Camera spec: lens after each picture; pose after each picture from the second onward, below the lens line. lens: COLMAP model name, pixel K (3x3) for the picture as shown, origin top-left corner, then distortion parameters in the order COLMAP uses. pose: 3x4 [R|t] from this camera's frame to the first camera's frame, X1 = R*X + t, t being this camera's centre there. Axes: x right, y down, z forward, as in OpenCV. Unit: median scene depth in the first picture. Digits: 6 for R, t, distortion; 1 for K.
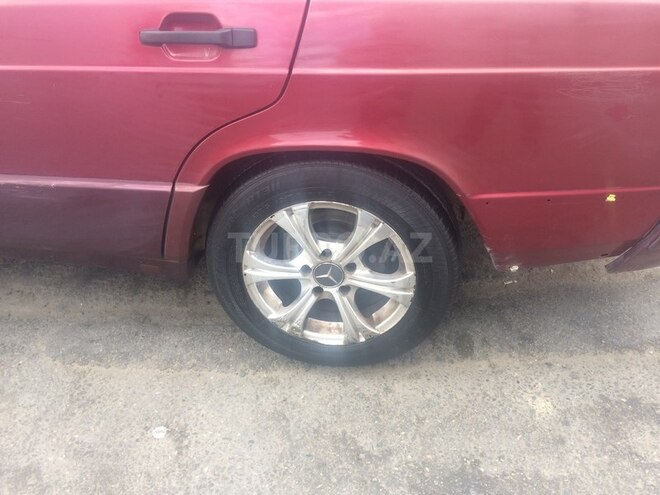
lens RADIAL K [[564.9, 0, 330.0], [0, 564.9, 247.5], [0, 0, 1]] dist [0.000681, -0.002262]
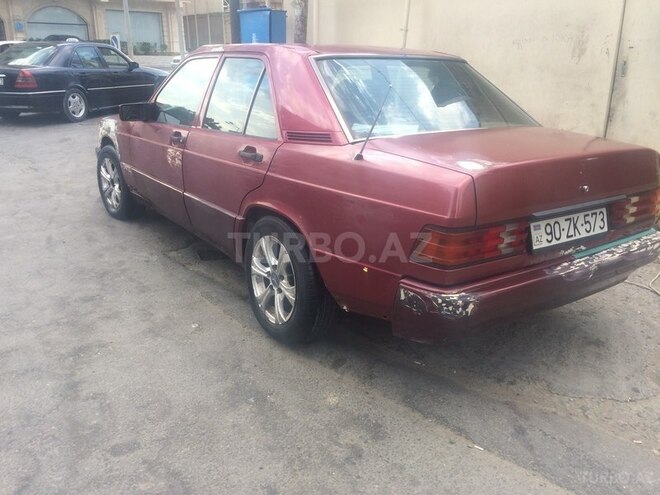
lens RADIAL K [[564.9, 0, 330.0], [0, 564.9, 247.5], [0, 0, 1]] dist [0.000681, -0.002262]
pose [[0.673763, 0.240510, -0.698712, 1.366055], [-0.447783, 0.885057, -0.127141, 0.106862], [0.587821, 0.398534, 0.704015, -0.286747]]
